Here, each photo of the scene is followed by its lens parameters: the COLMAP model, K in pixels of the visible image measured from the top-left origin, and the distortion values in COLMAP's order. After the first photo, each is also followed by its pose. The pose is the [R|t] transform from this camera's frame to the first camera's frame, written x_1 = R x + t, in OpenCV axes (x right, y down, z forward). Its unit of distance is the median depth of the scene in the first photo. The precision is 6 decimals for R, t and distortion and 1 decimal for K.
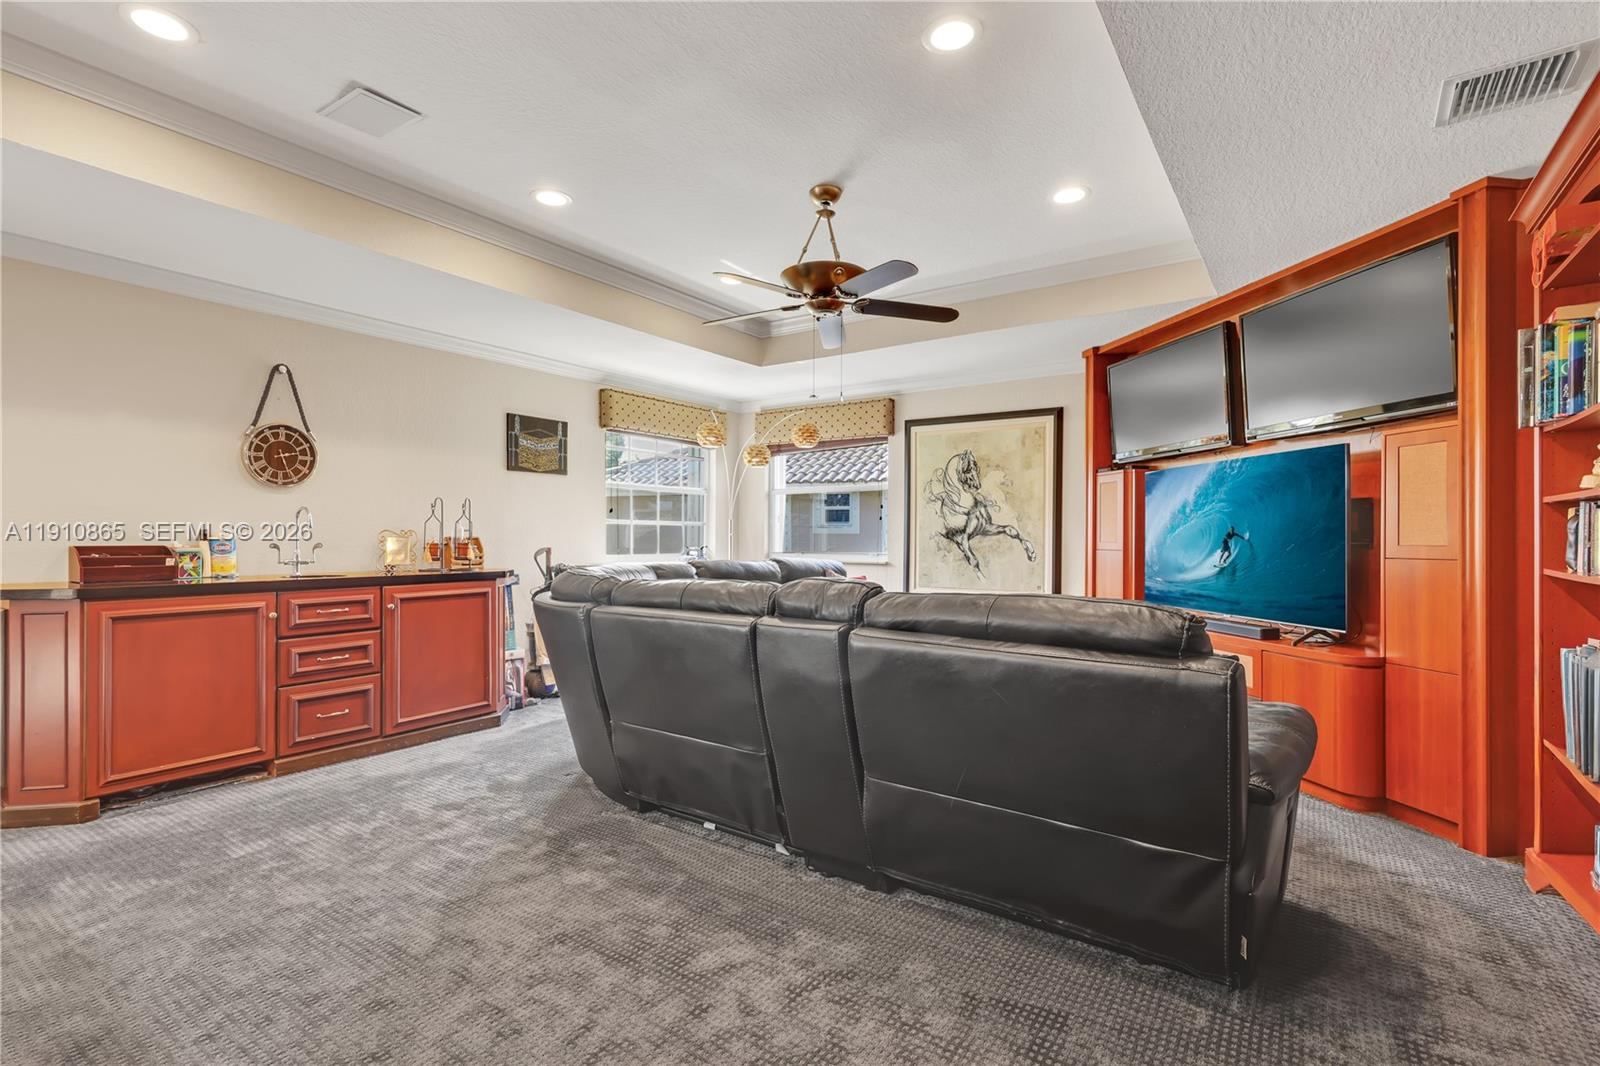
lens RADIAL K [[741.1, 0, 801.2], [0, 741.1, 525.5], [0, 0, 1]] dist [0.000298, 0.000076]
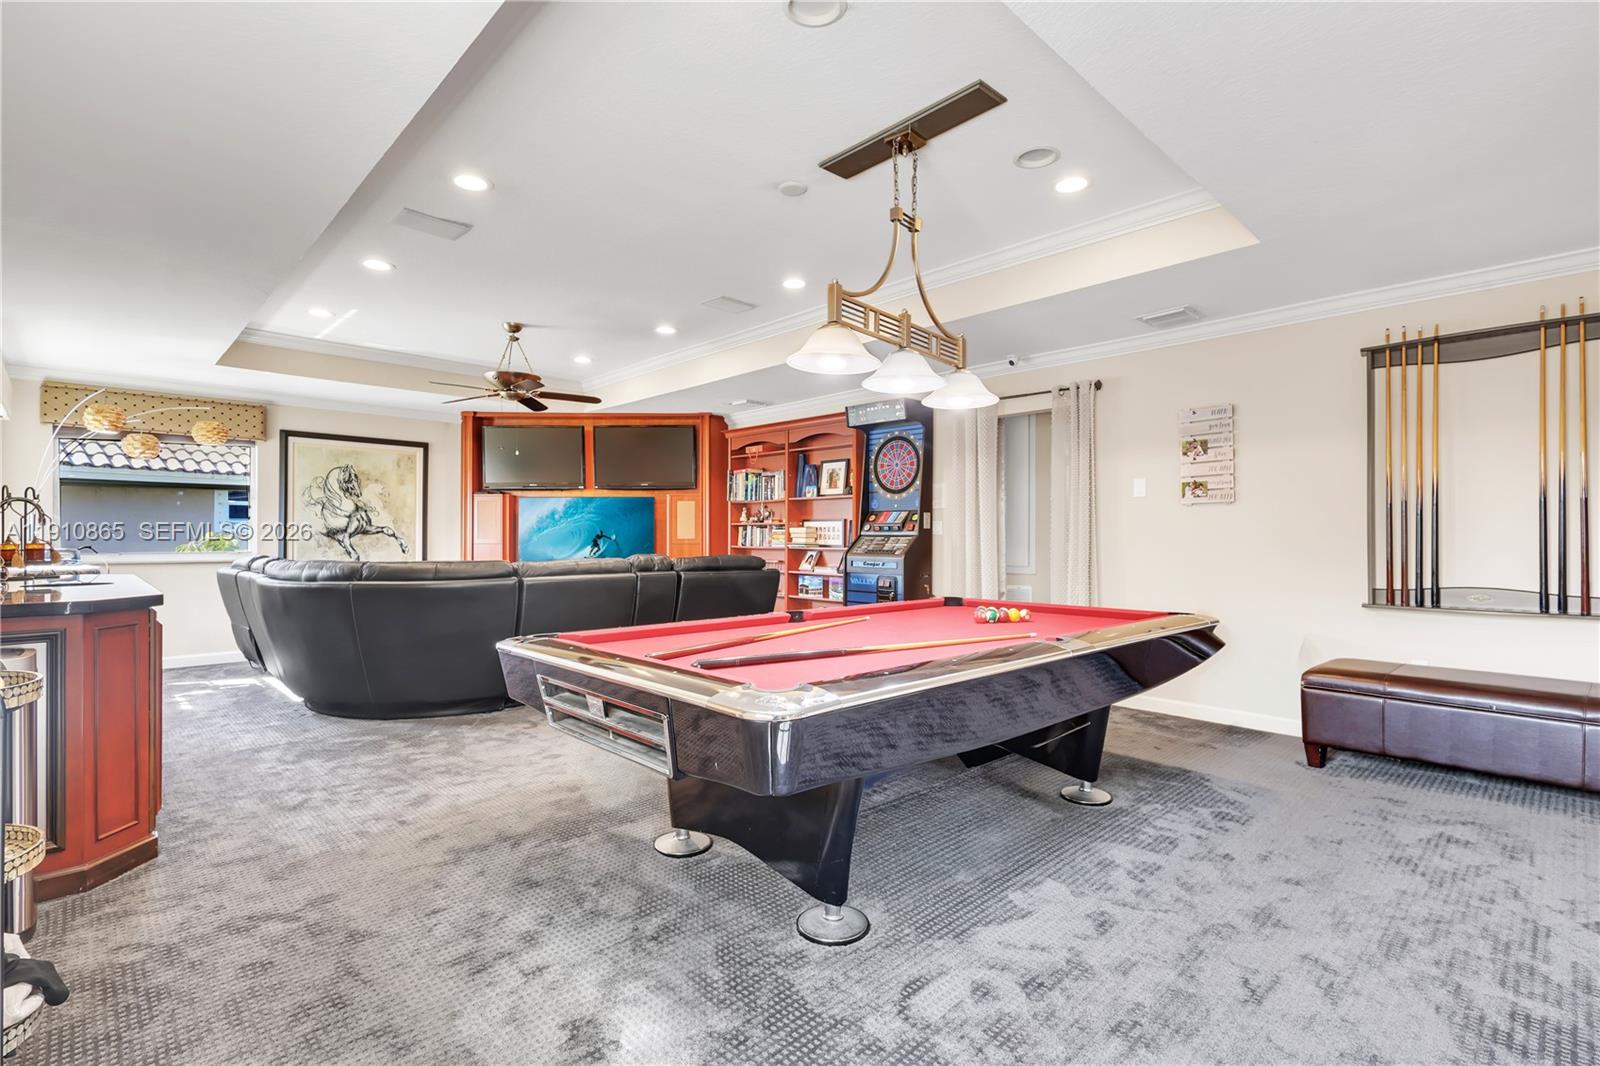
lens RADIAL K [[741.1, 0, 801.2], [0, 741.1, 525.5], [0, 0, 1]] dist [0.000298, 0.000076]
pose [[0.194940, 0.010412, 0.980760, -0.833708], [-0.016934, 0.999830, -0.007248, -0.004952], [-0.980669, -0.015195, 0.195084, 0.029404]]
